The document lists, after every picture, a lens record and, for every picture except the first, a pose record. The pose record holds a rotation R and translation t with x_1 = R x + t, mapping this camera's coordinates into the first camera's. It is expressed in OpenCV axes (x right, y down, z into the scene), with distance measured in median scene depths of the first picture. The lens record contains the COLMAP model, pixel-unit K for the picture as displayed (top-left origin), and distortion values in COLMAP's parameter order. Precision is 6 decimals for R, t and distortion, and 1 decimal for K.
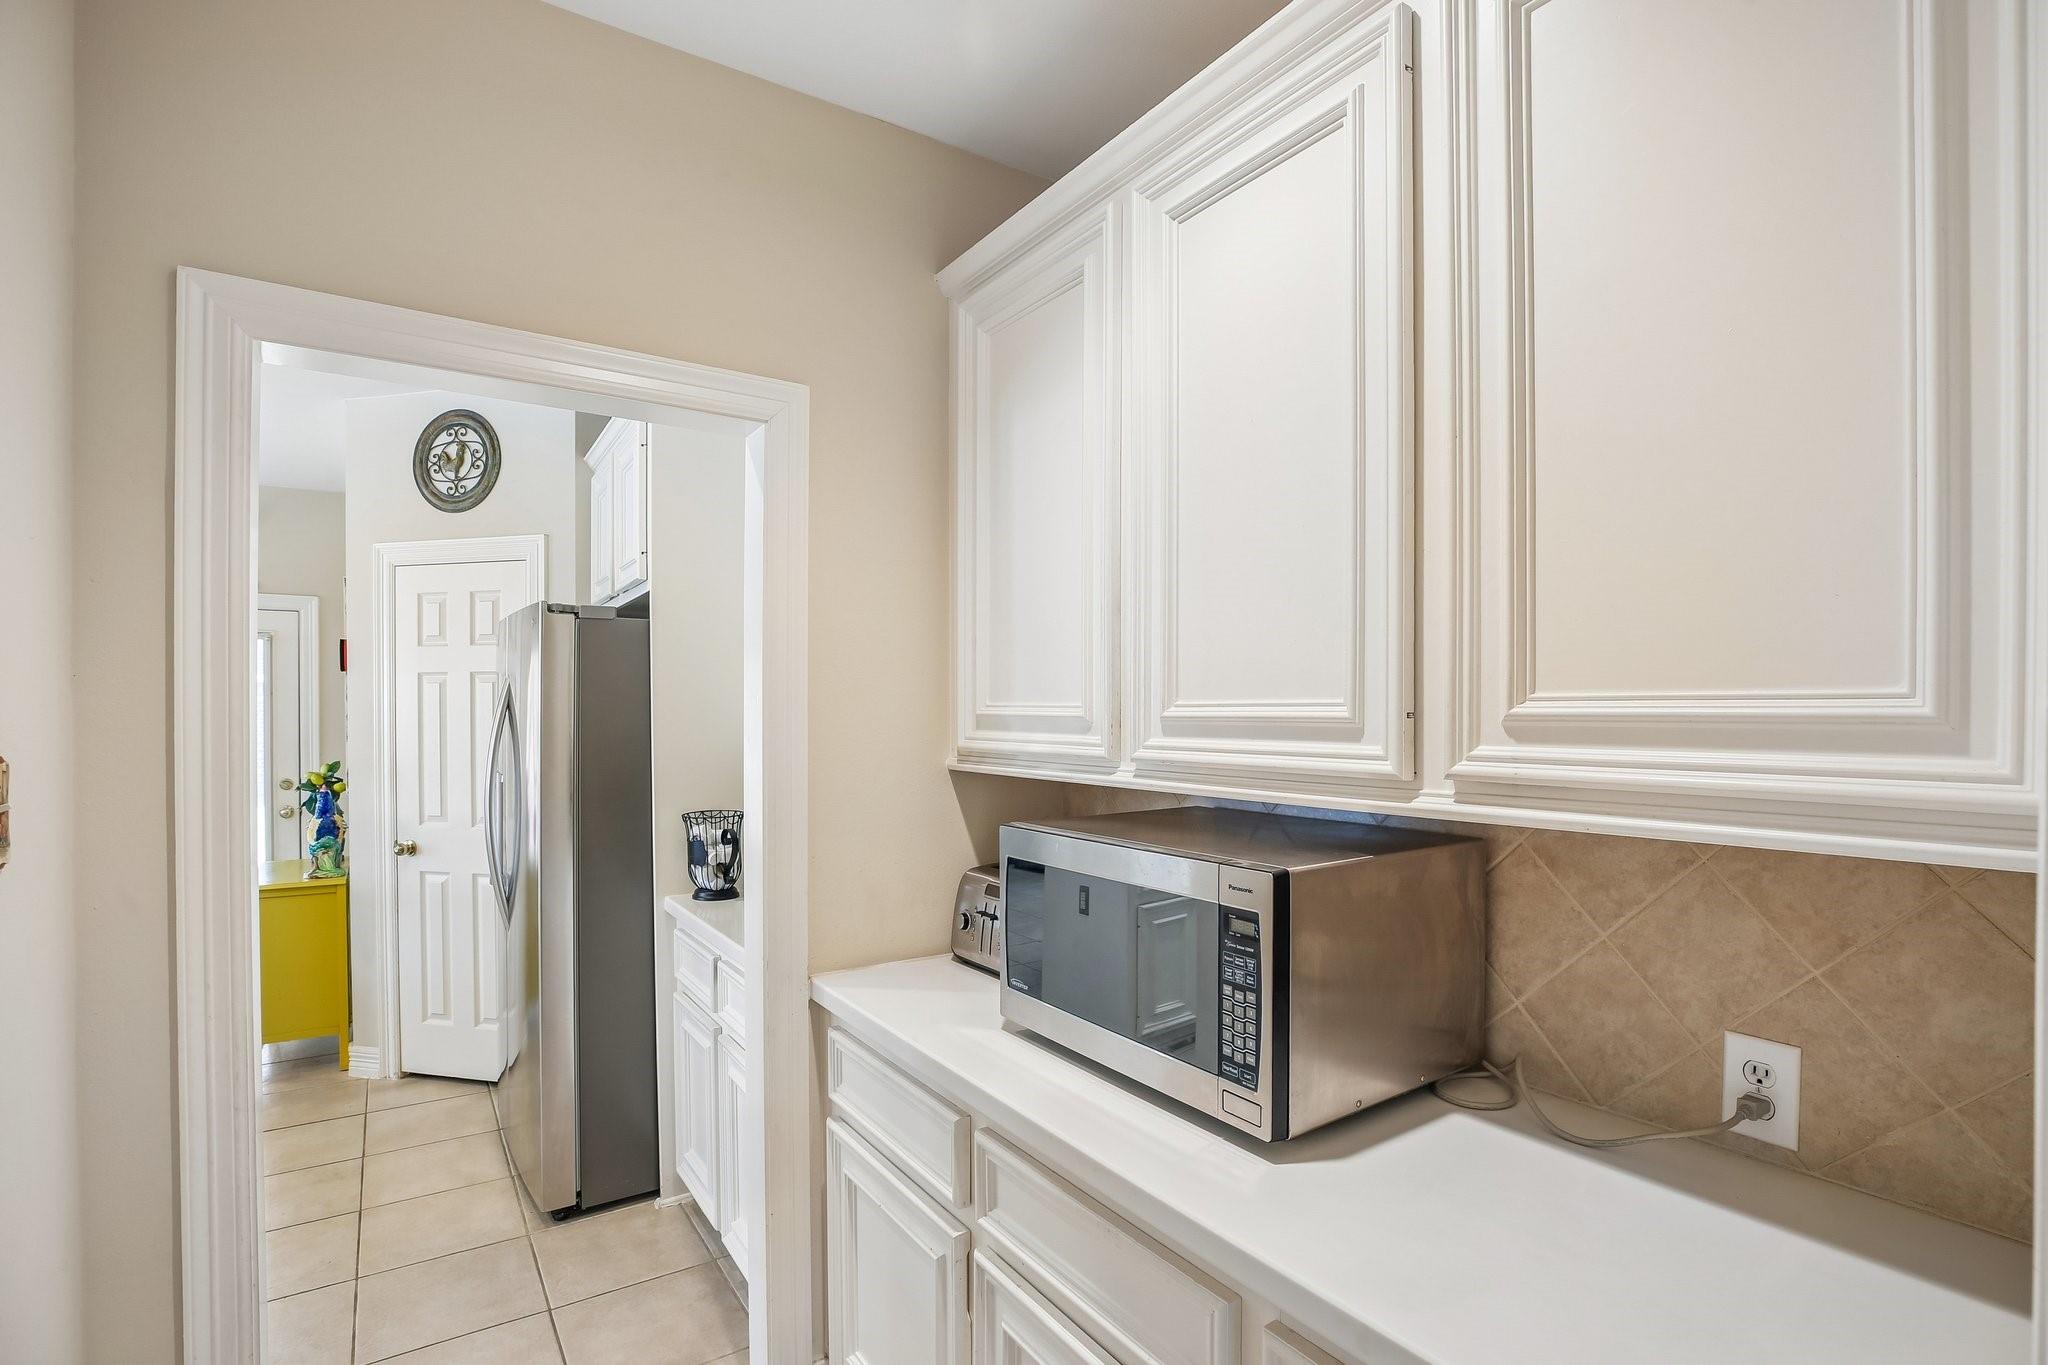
lens RADIAL K [[953.7, 0, 1020.0], [0, 953.7, 698.6], [0, 0, 1]] dist [-0.029014, 0.004264]
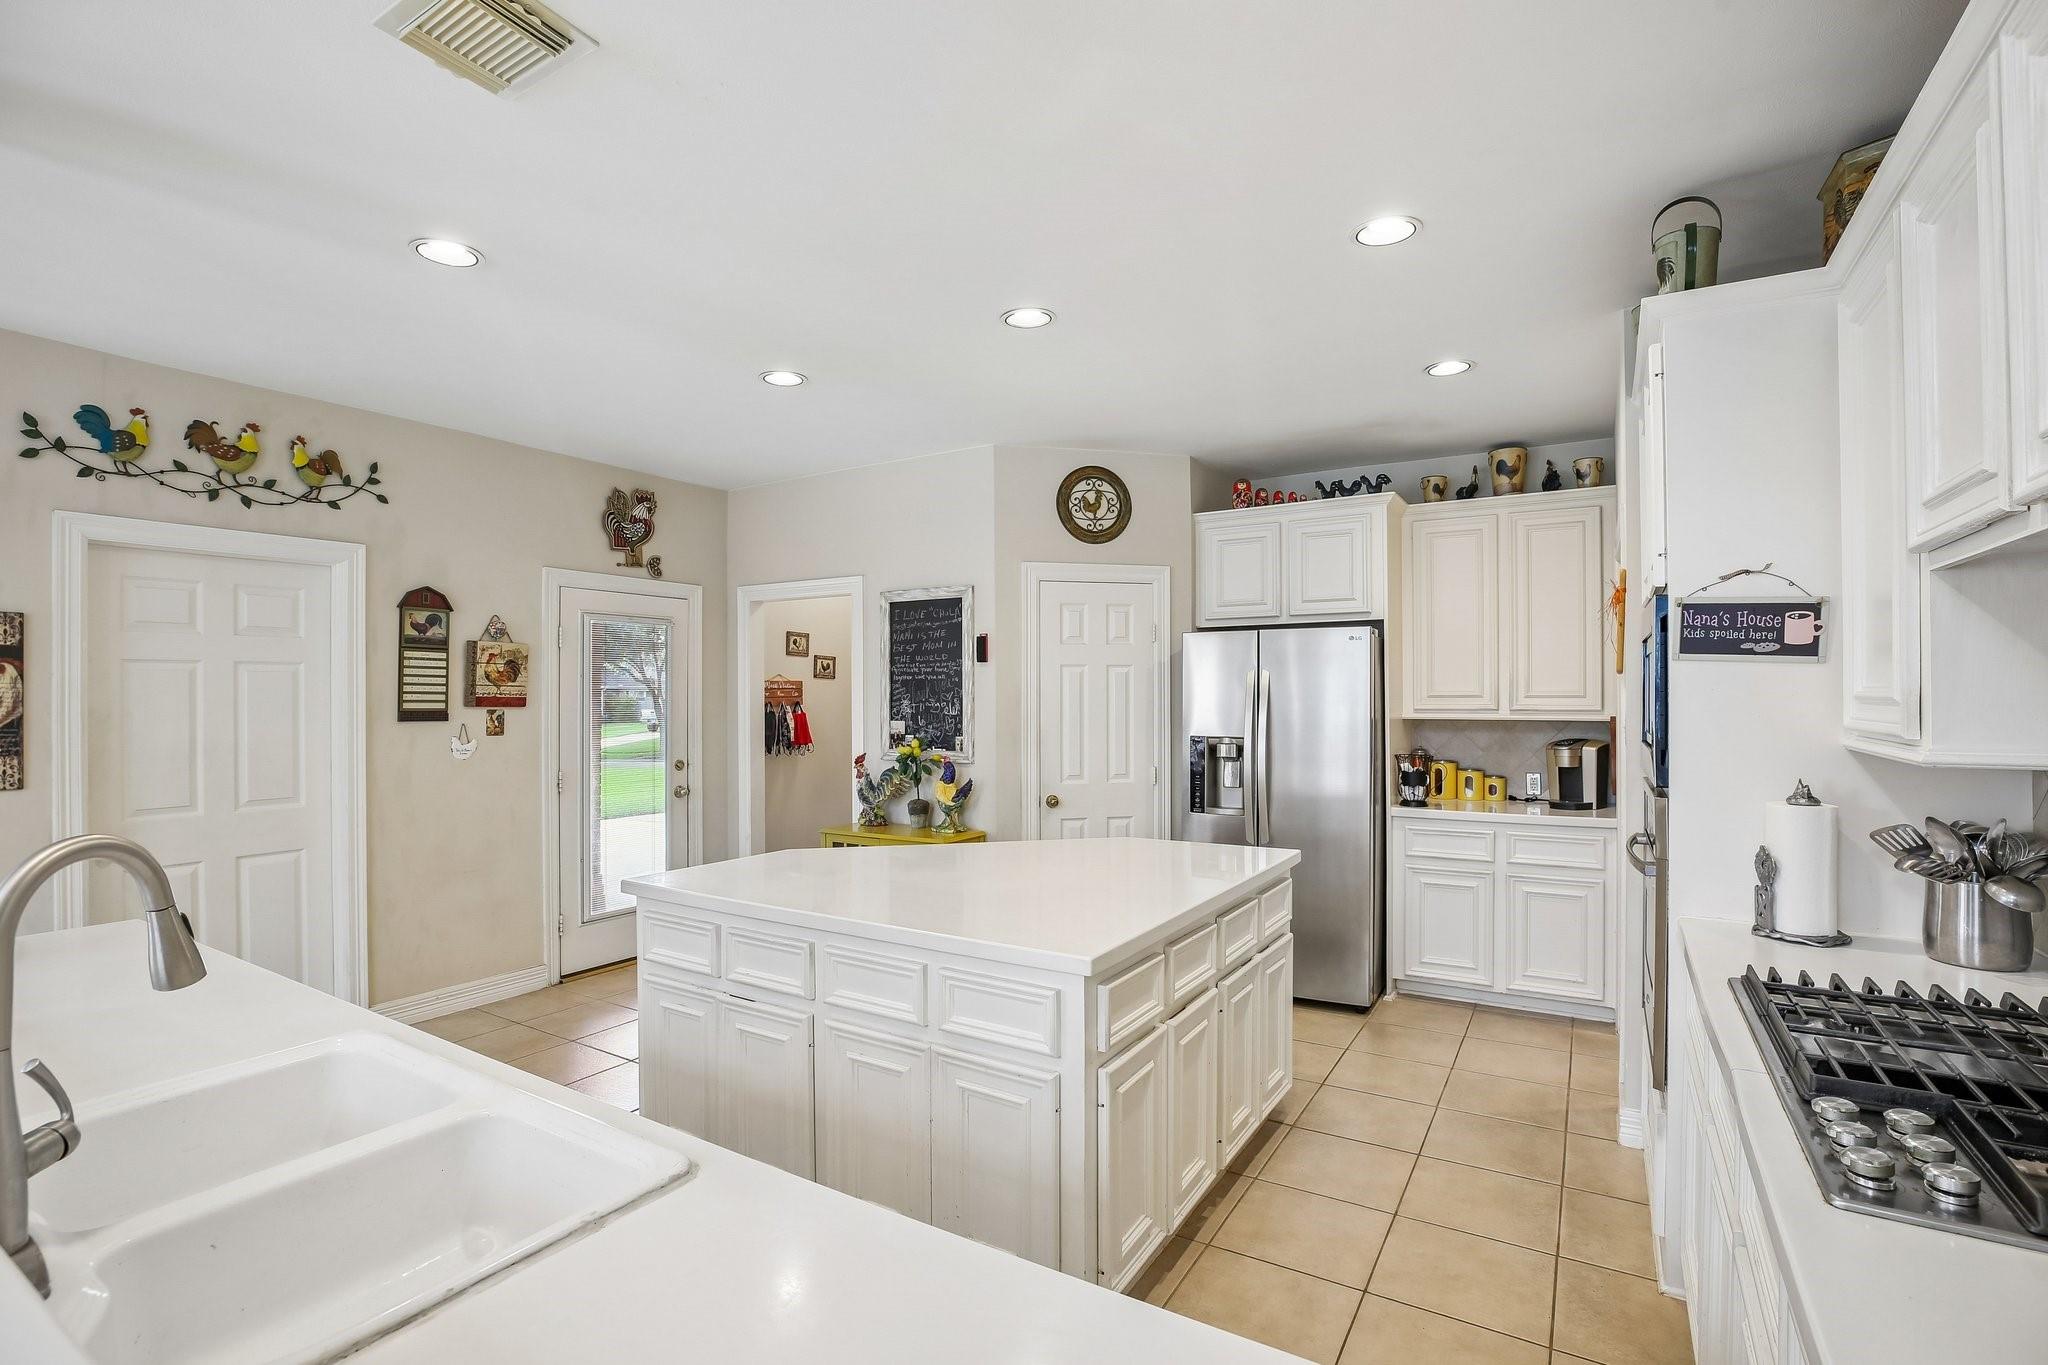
lens RADIAL K [[953.7, 0, 1018.0], [0, 953.7, 684.4], [0, 0, 1]] dist [-0.029014, 0.004264]
pose [[0.913078, 0.008816, 0.407691, -1.229824], [-0.002585, 0.999871, -0.015830, 0.020182], [-0.407778, 0.013400, 0.912983, -0.168290]]
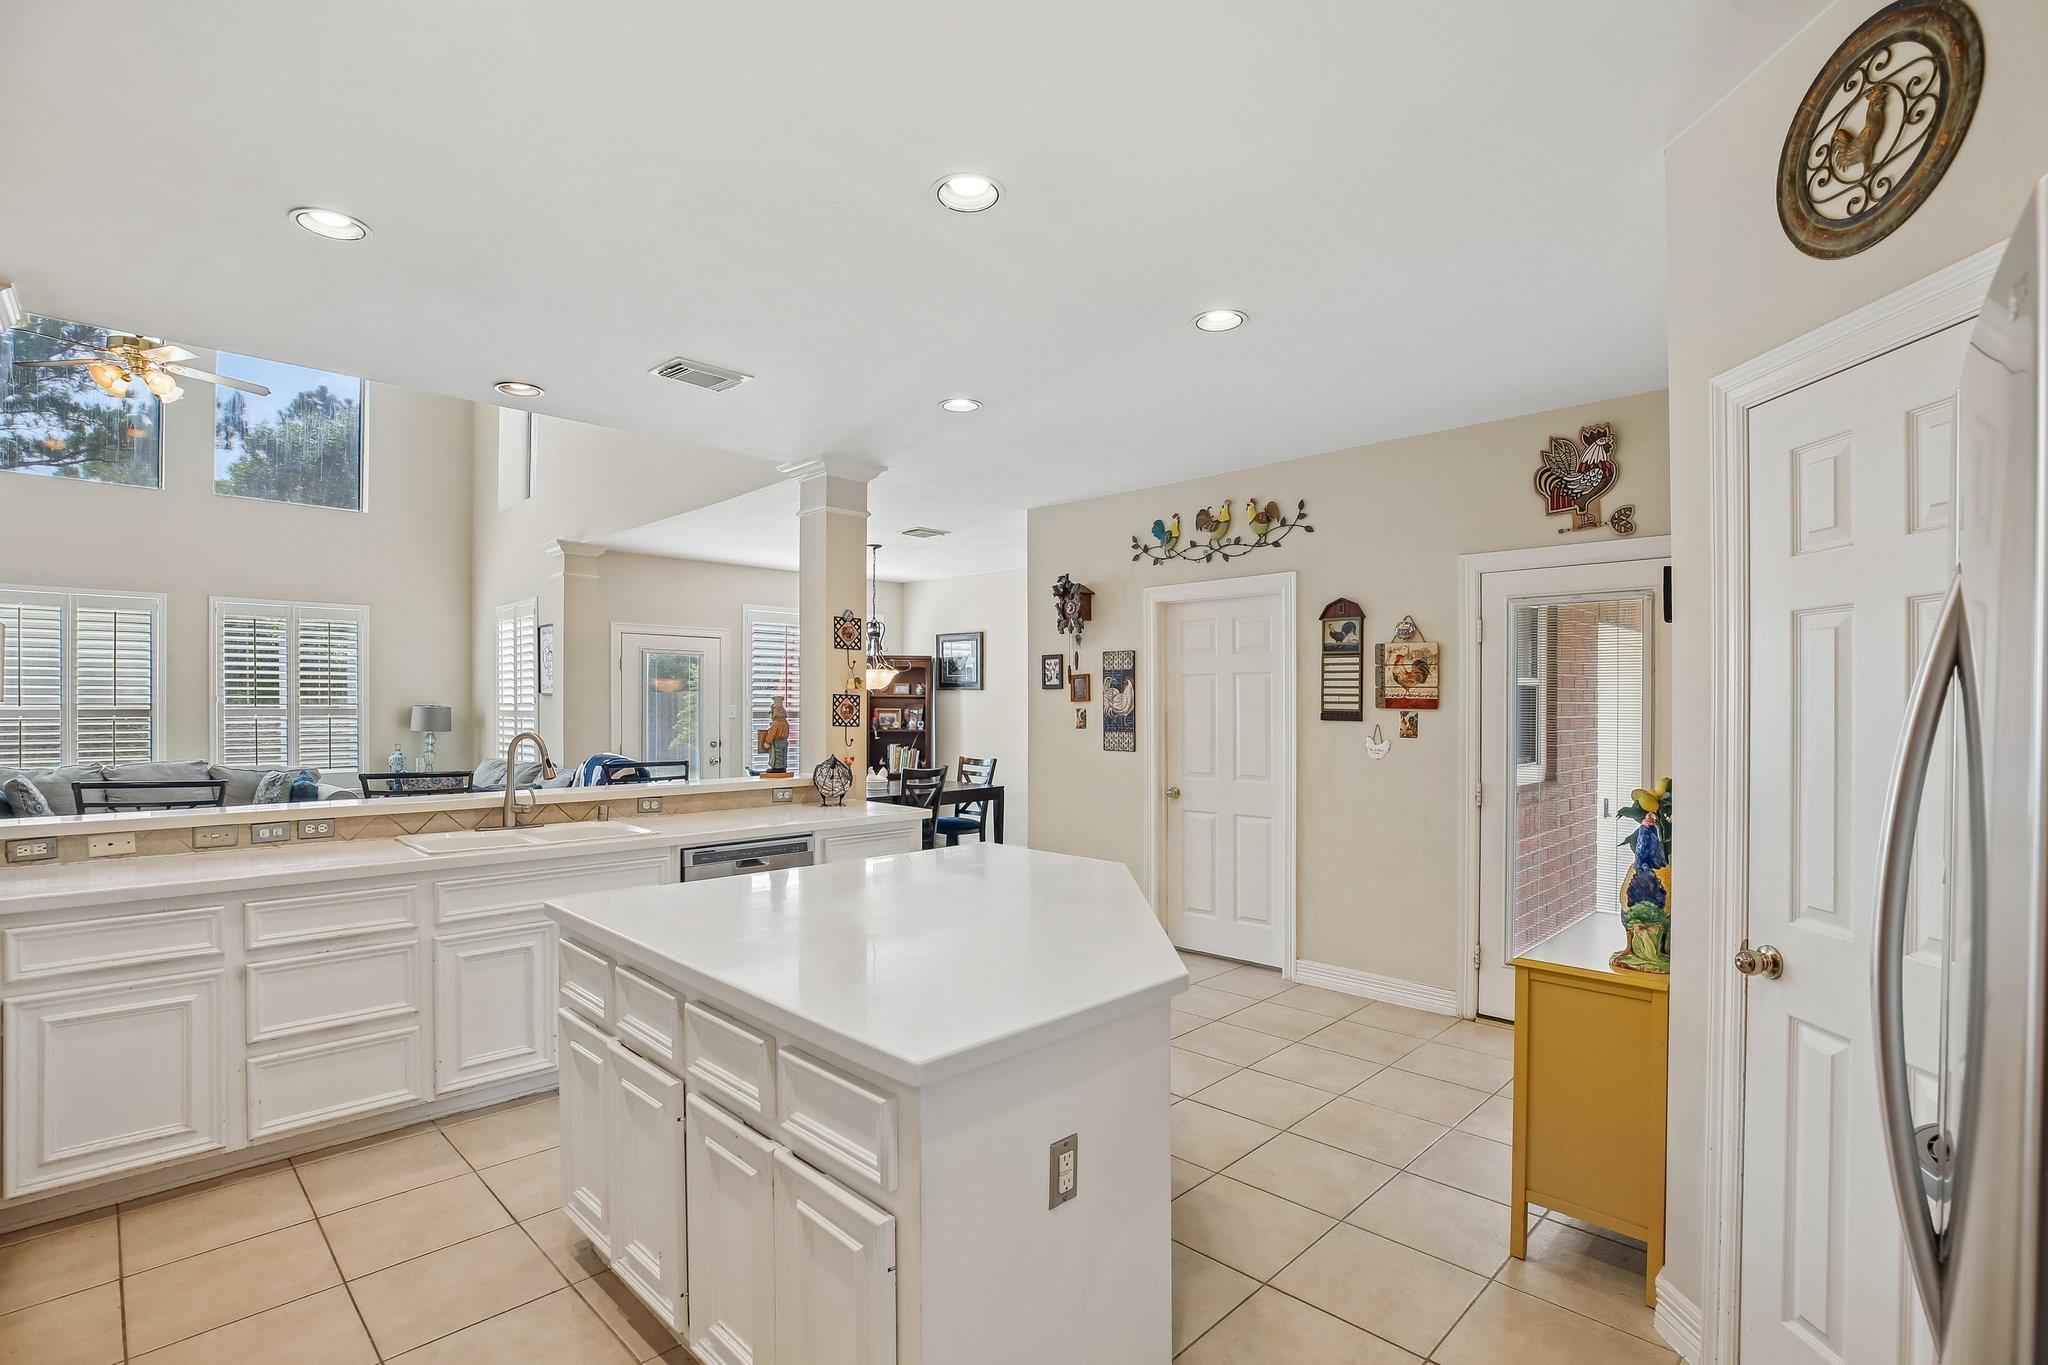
lens RADIAL K [[953.7, 0, 1017.9], [0, 953.7, 703.2], [0, 0, 1]] dist [-0.029014, 0.004264]
pose [[0.193493, 0.006955, -0.981077, -0.238873], [-0.004837, 0.999969, 0.006135, 0.019547], [0.981090, 0.003558, 0.193521, 0.513776]]
